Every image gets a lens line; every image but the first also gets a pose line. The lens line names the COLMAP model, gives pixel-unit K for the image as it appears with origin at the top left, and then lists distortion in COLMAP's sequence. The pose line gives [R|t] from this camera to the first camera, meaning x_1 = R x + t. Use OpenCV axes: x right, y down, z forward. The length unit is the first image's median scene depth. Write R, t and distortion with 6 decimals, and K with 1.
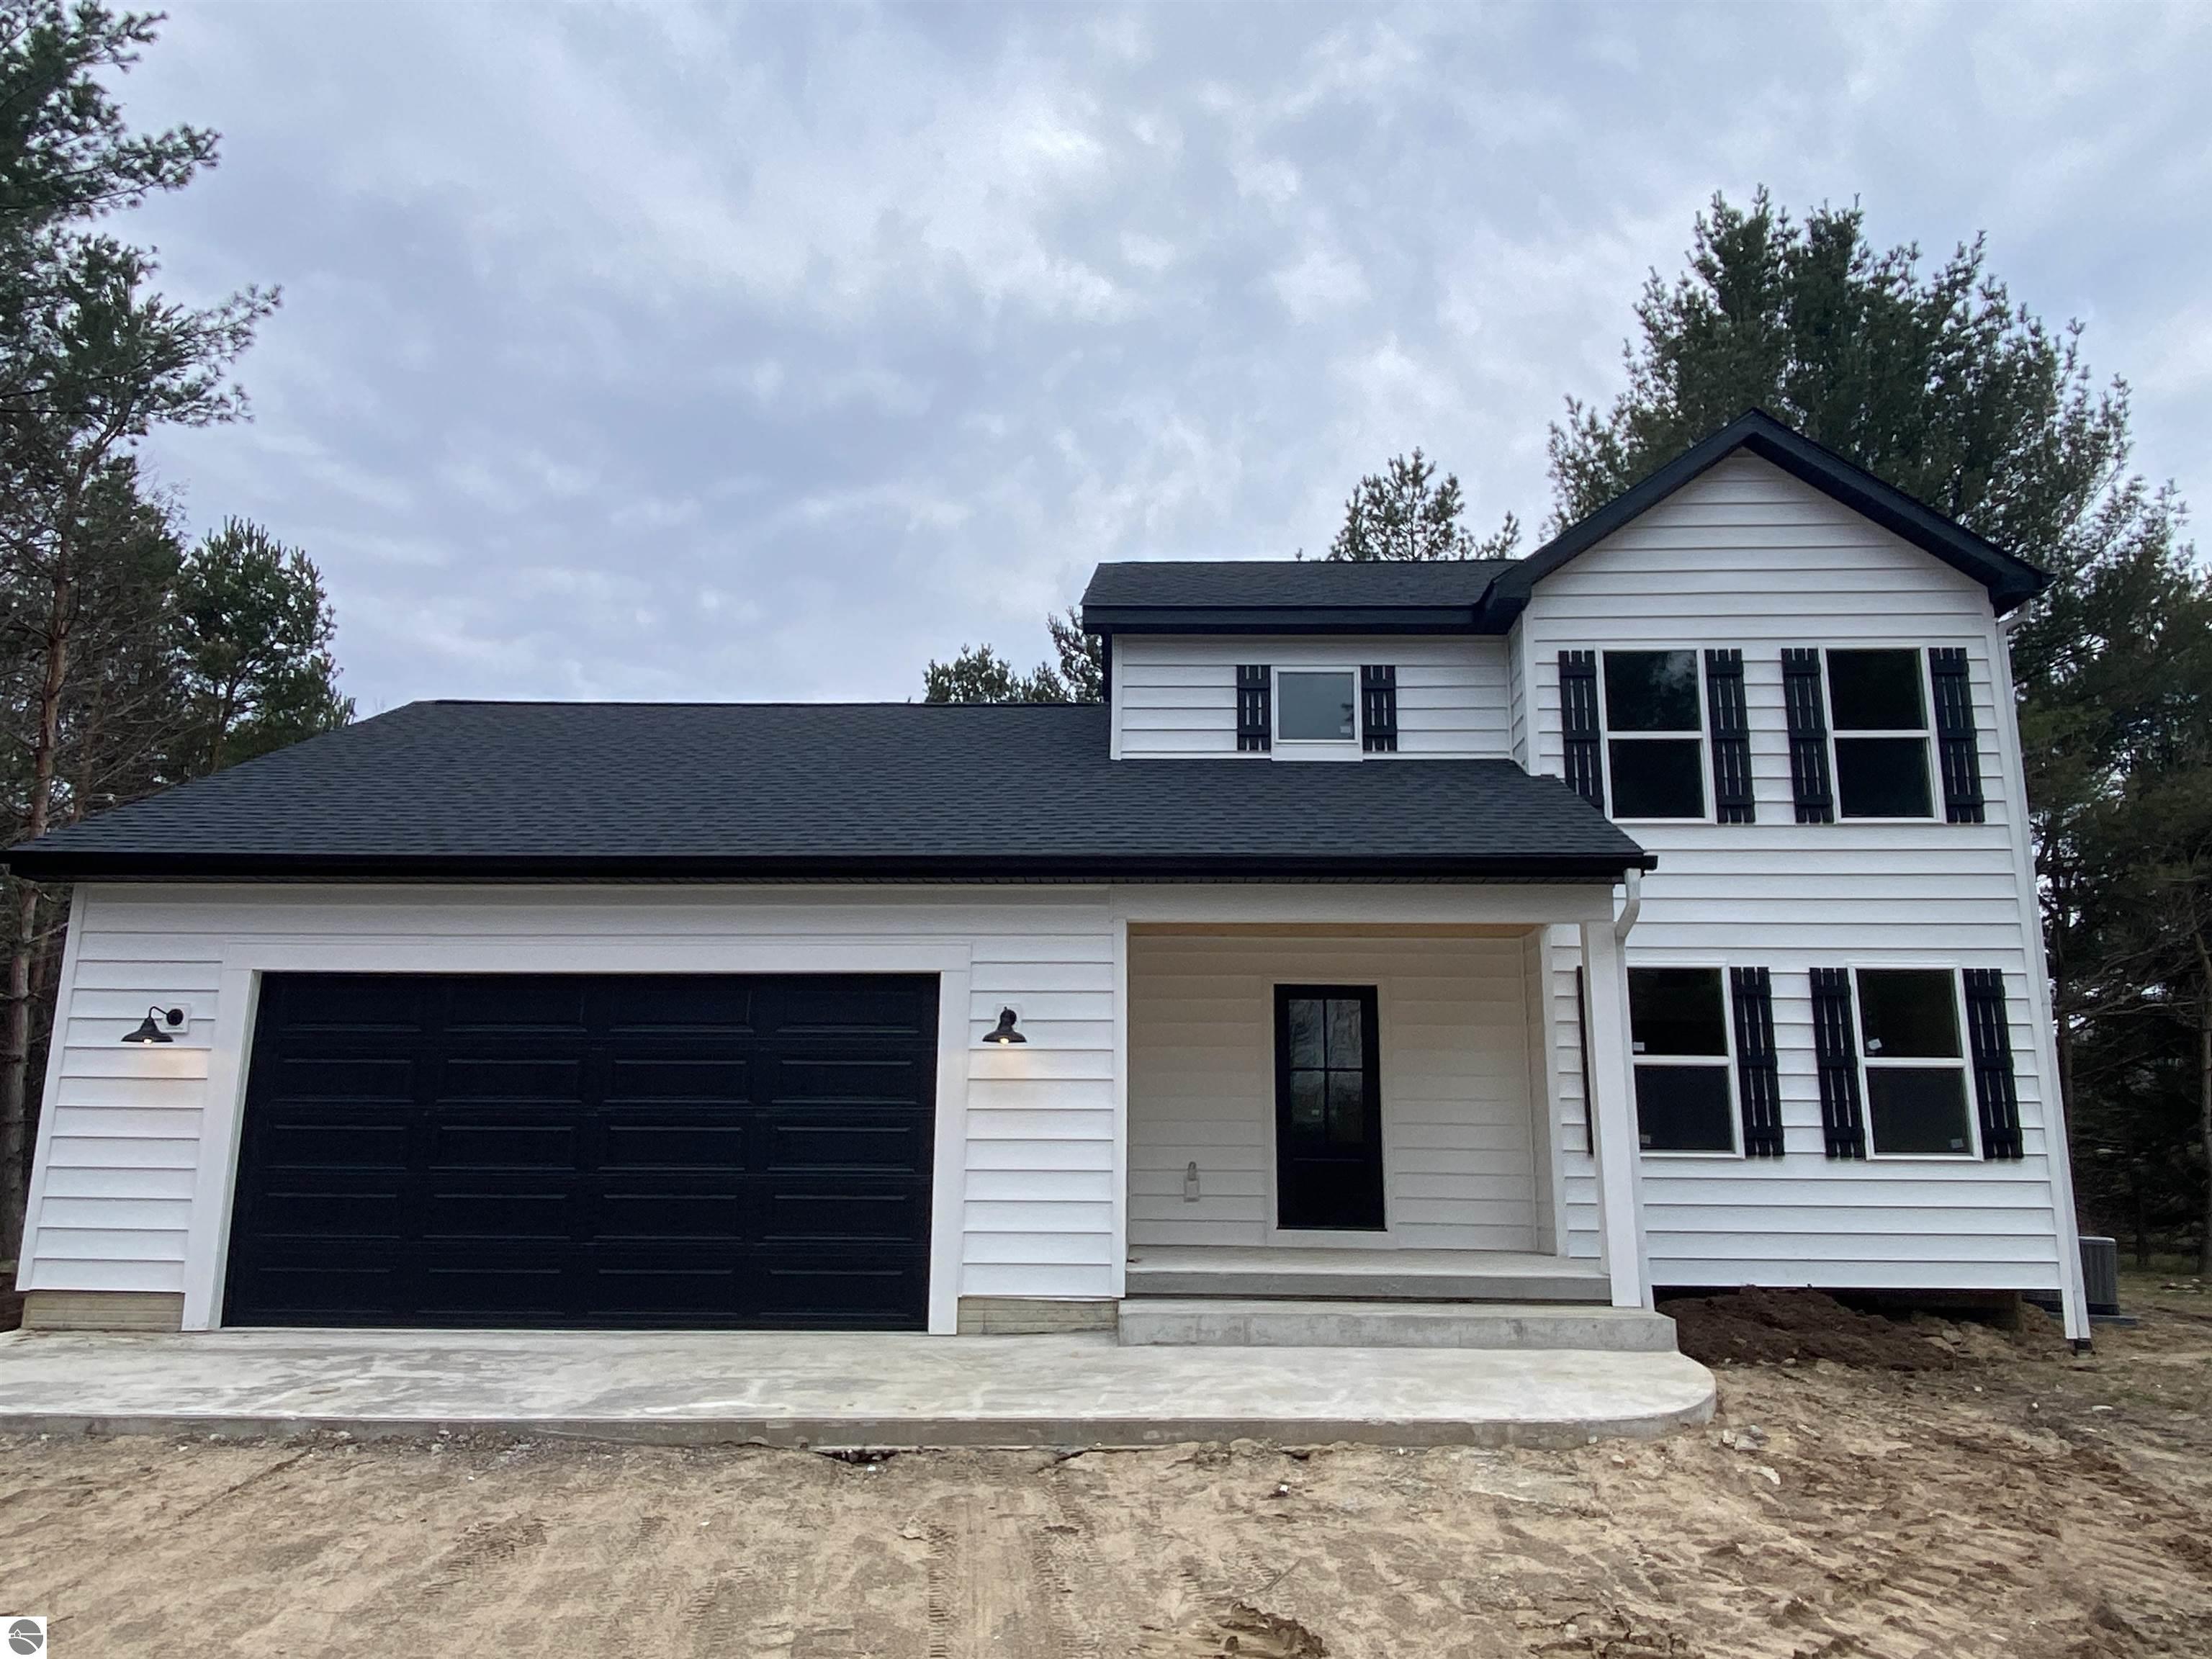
lens RADIAL K [[1496.7, 0, 1110.1], [0, 1496.7, 834.2], [0, 0, 1]] dist [0.036576, 0.000023]
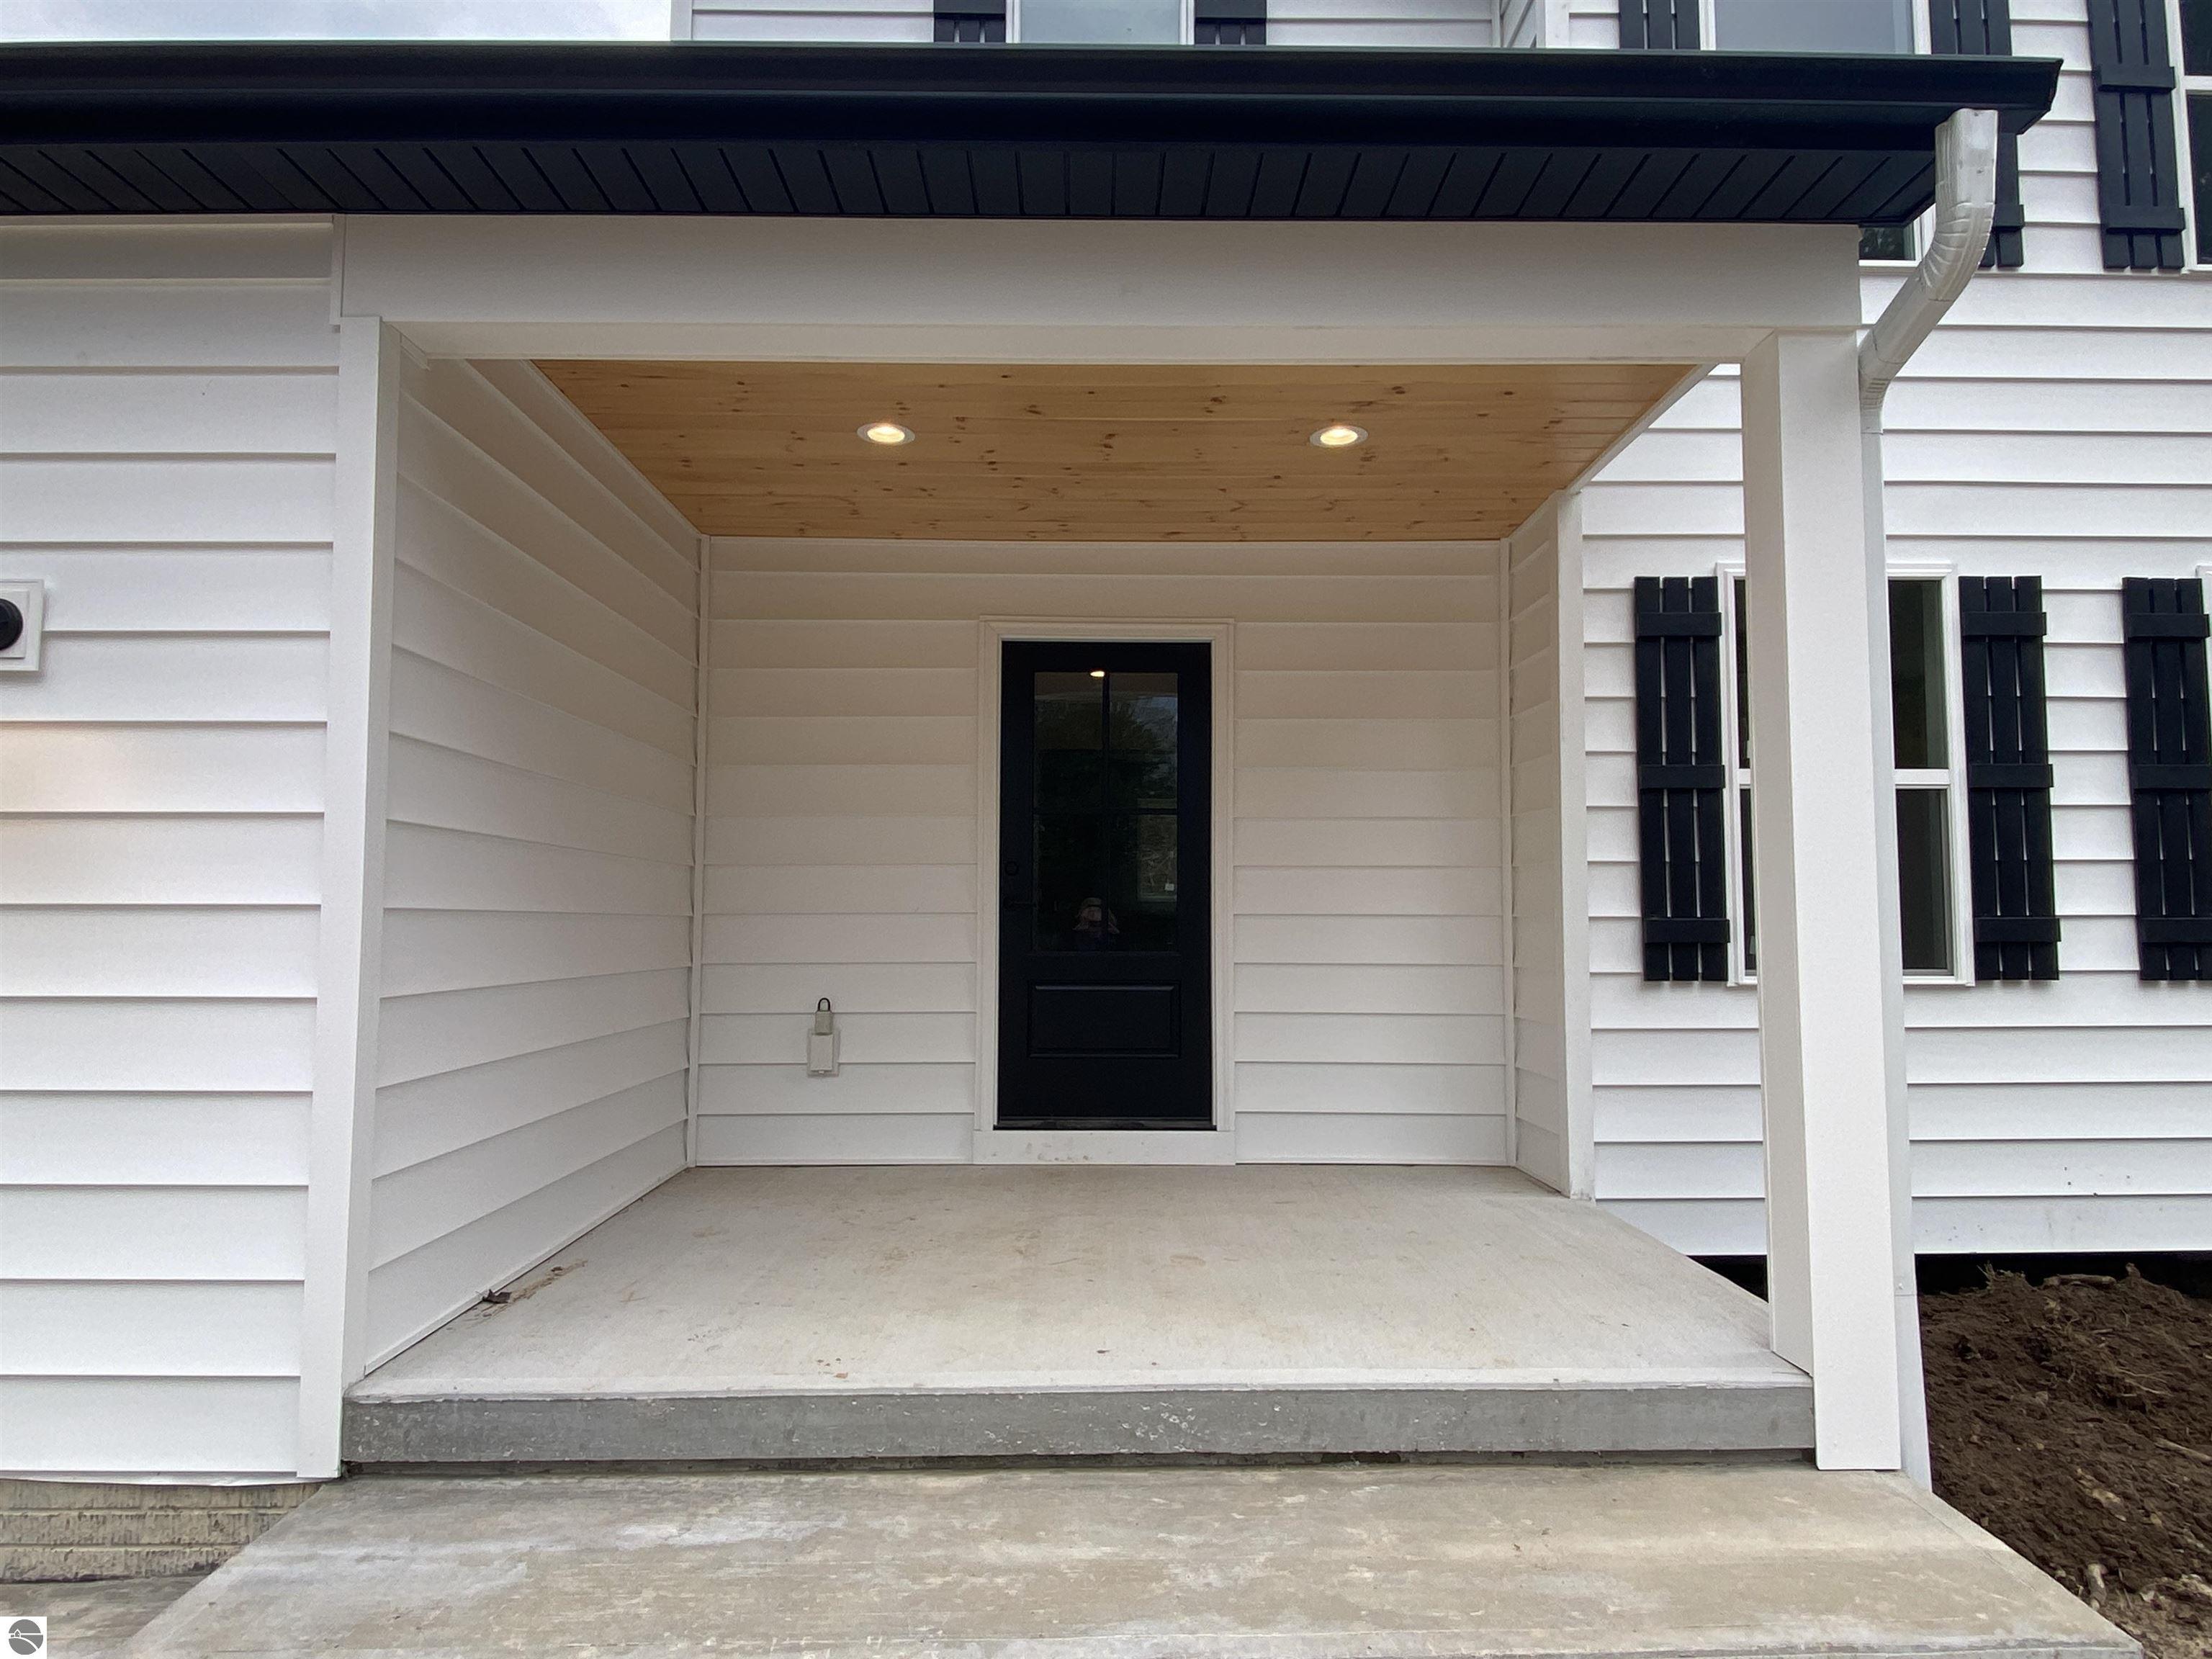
lens RADIAL K [[1357.2, 0, 1104.9], [0, 1357.2, 824.2], [0, 0, 1]] dist [0.021316, -0.010552]
pose [[0.998816, -0.005906, 0.048285, 0.130933], [-0.000901, 0.990184, 0.139765, 0.104853], [-0.048636, -0.139643, 0.989007, 0.590517]]
